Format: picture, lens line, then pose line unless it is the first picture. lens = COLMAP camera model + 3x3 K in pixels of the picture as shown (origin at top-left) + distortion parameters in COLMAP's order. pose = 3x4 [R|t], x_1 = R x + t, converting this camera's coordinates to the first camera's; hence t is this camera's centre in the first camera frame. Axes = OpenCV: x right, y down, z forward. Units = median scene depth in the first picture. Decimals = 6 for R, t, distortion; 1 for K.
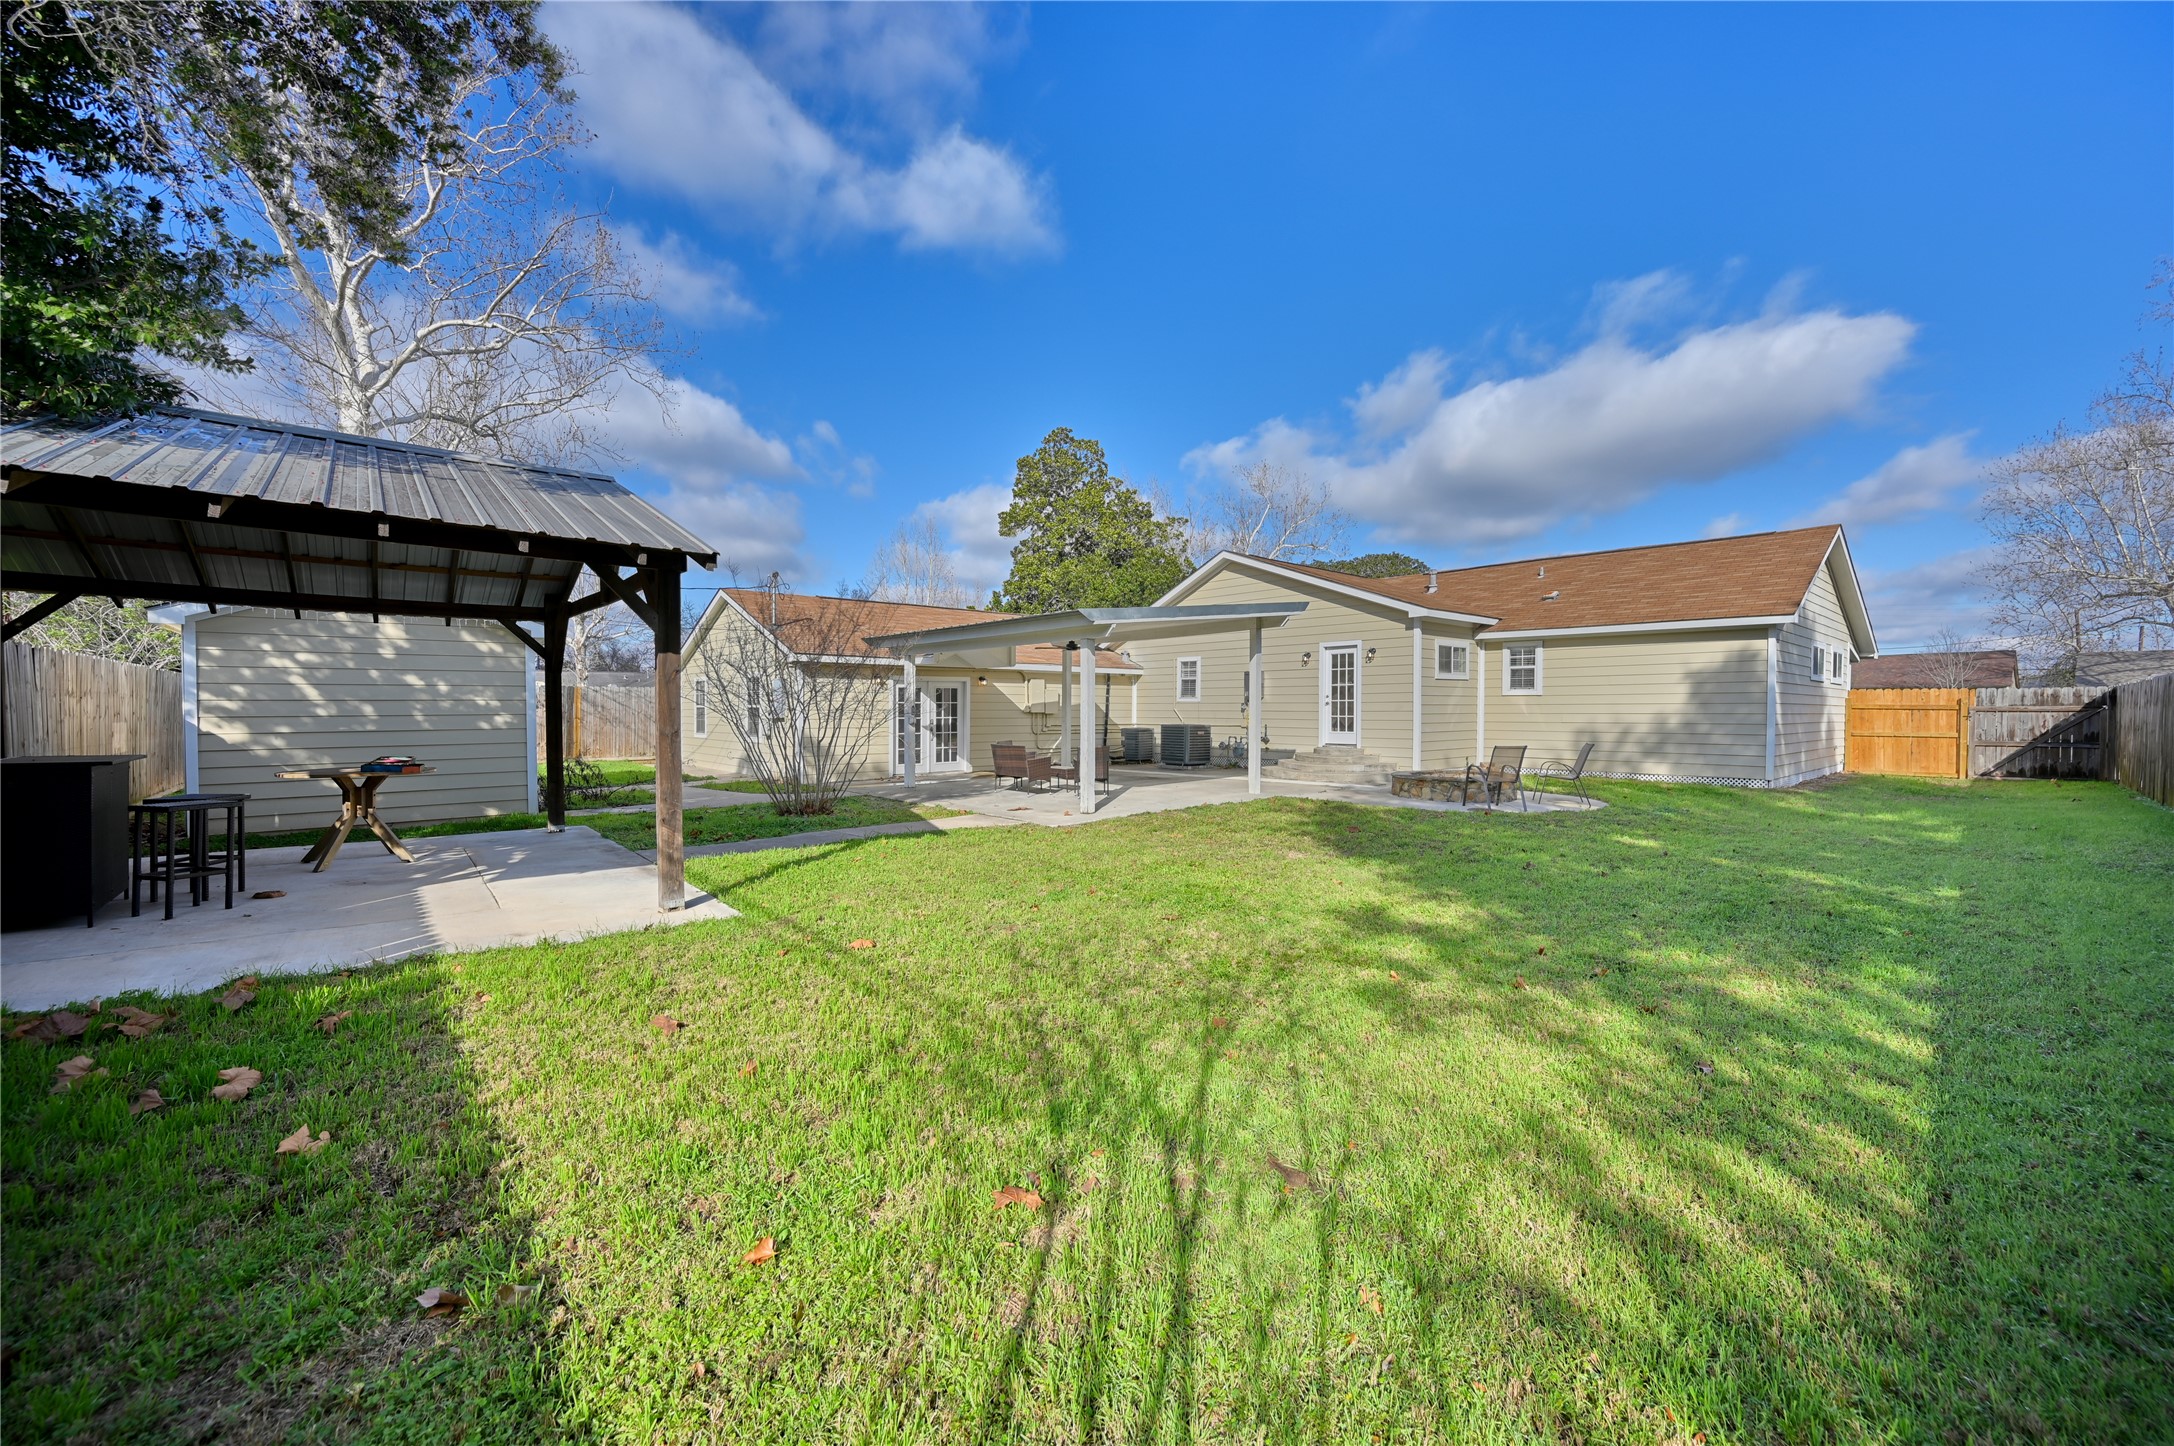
lens RADIAL K [[851.8, 0, 1080.4], [0, 851.8, 720.6], [0, 0, 1]] dist [-0.001466, -0.000256]
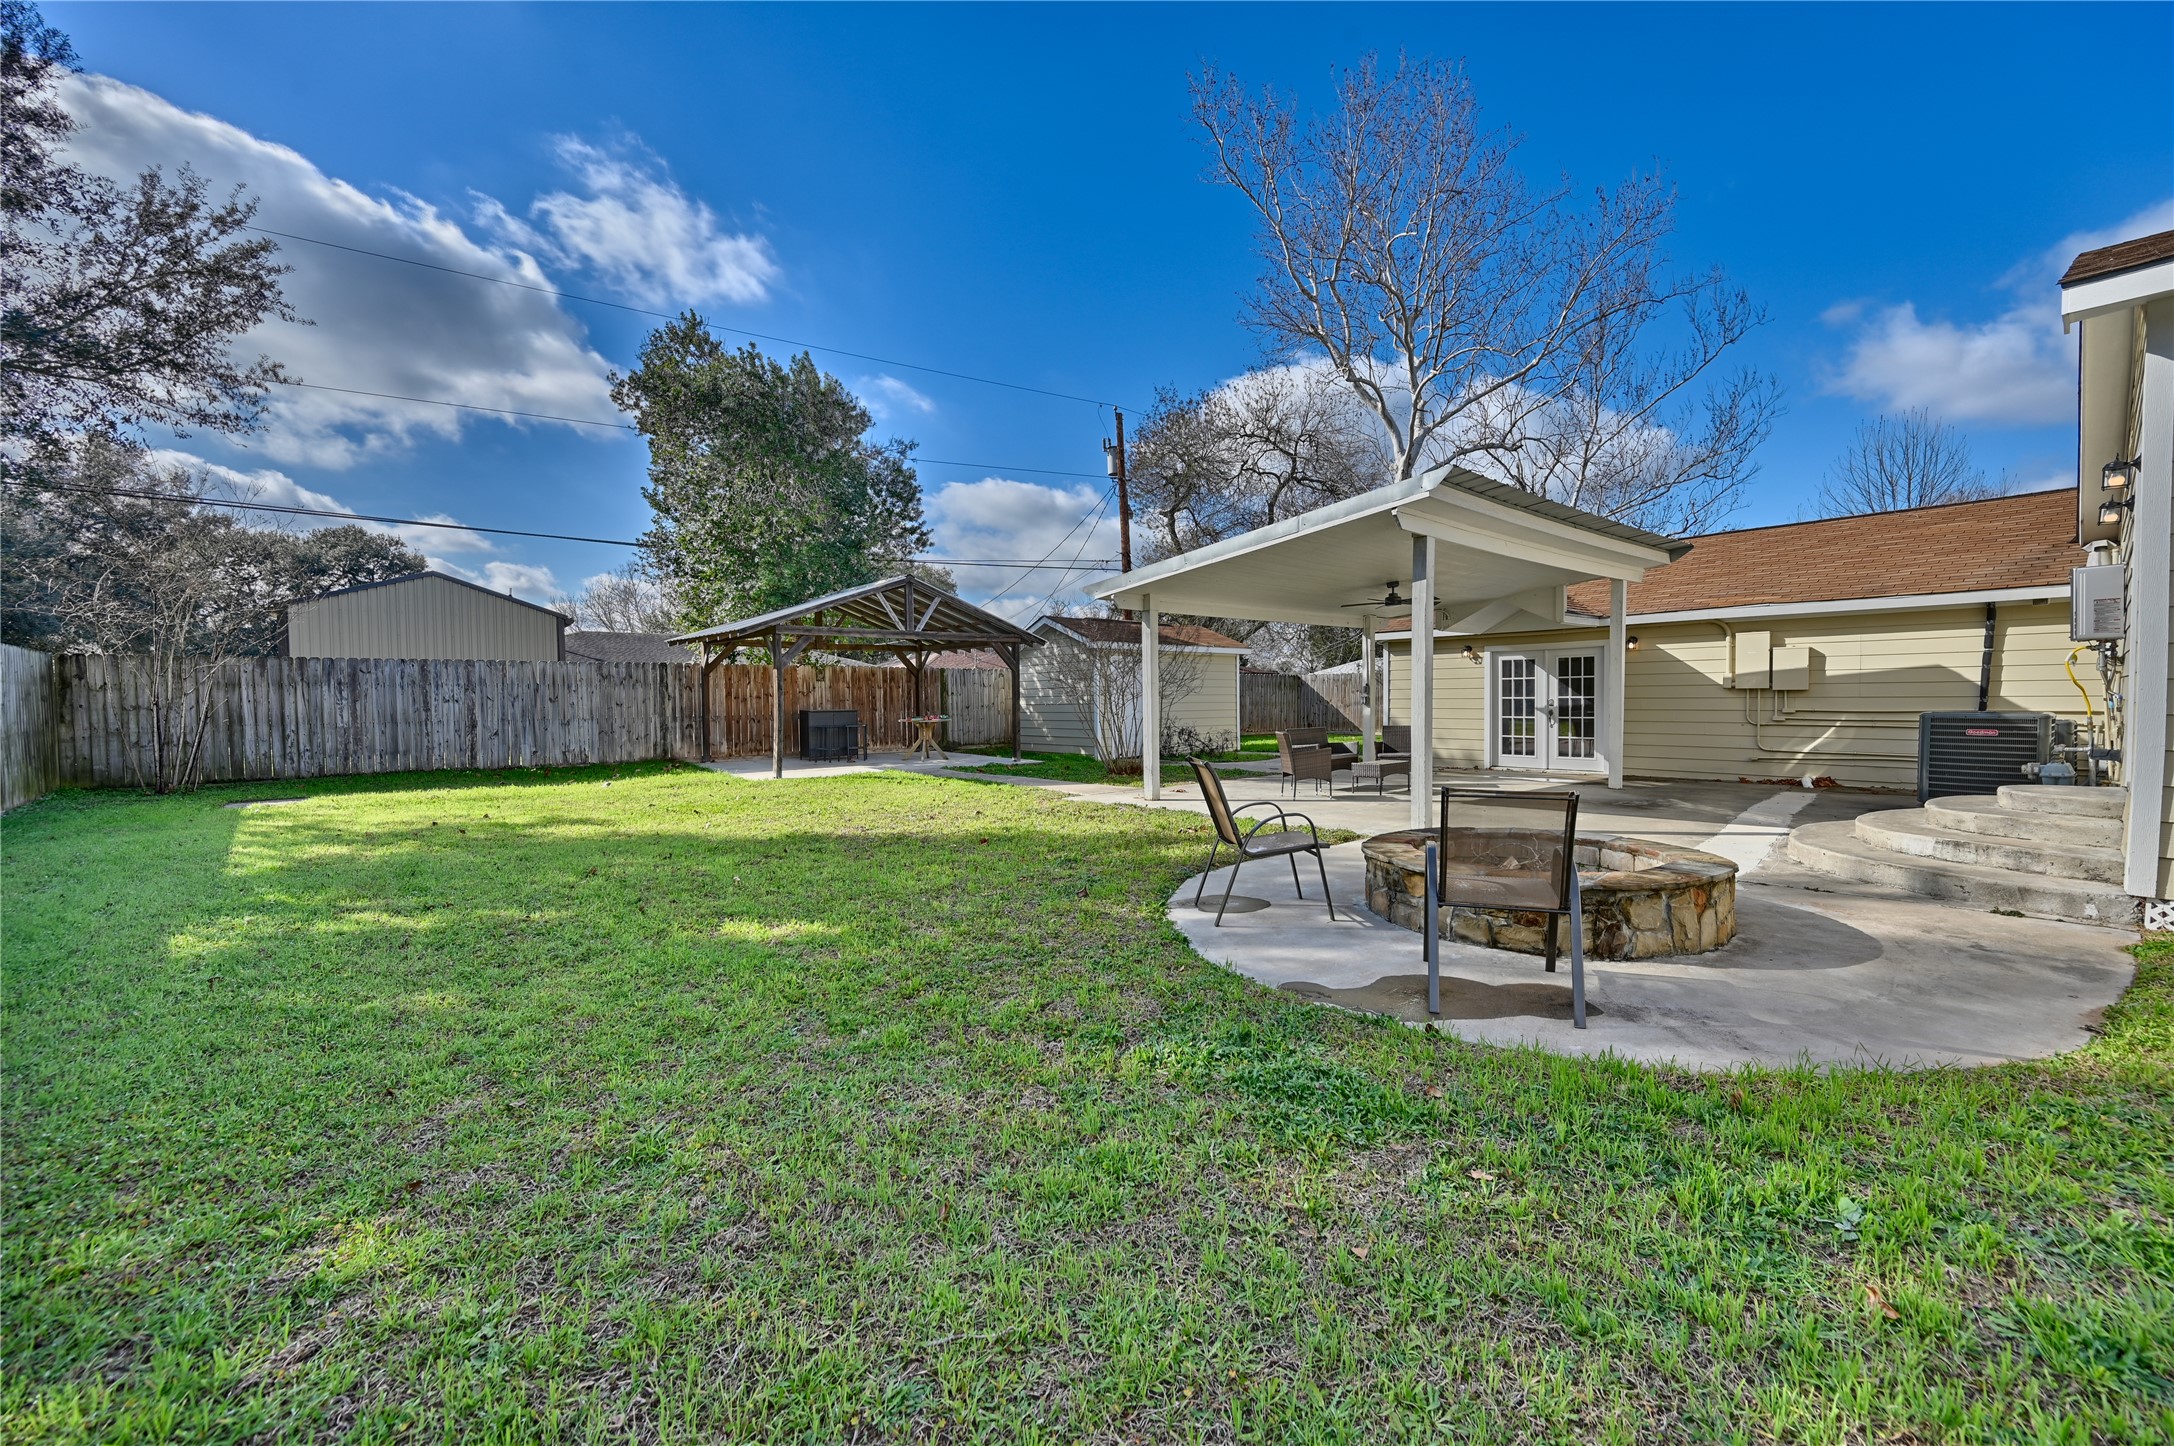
lens RADIAL K [[851.8, 0, 1099.5], [0, 851.8, 722.9], [0, 0, 1]] dist [-0.001466, -0.000256]
pose [[-0.012855, 0.029972, -0.999468, 0.587552], [-0.003936, 0.999541, 0.030024, -0.001717], [0.999910, 0.004319, -0.012731, 0.604994]]
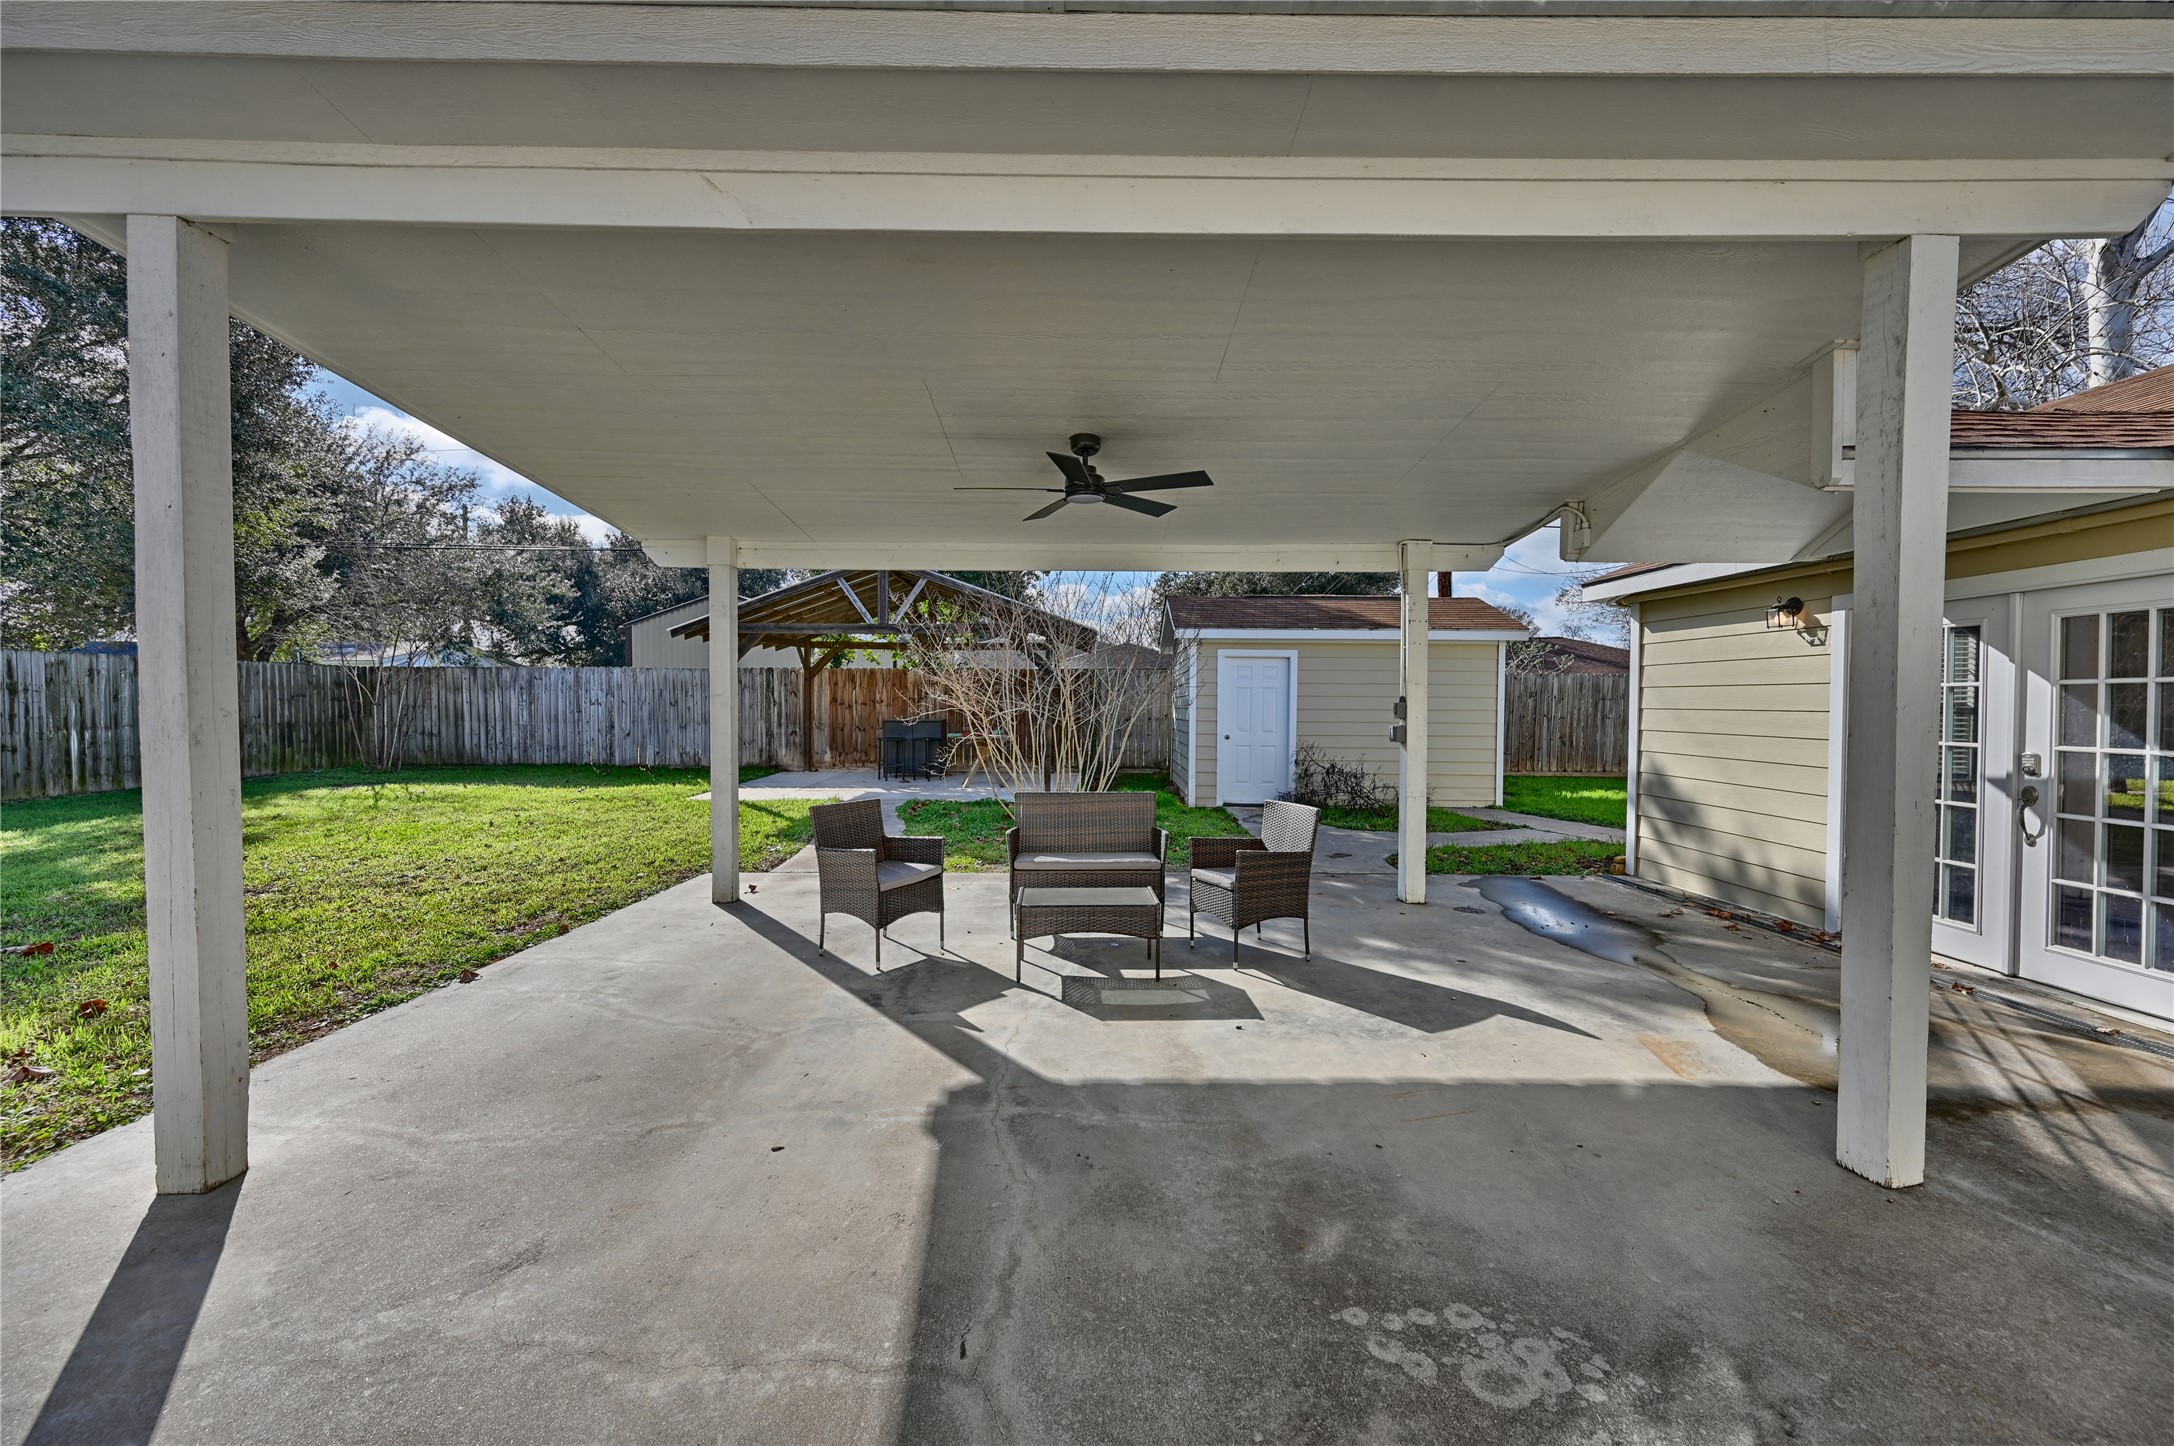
lens RADIAL K [[851.8, 0, 1031.7], [0, 851.8, 723.9], [0, 0, 1]] dist [-0.001466, -0.000256]
pose [[-0.622916, 0.016192, -0.782121, 0.175597], [-0.015863, 0.999319, 0.033322, -0.012651], [0.782128, 0.033163, -0.622235, 0.928222]]
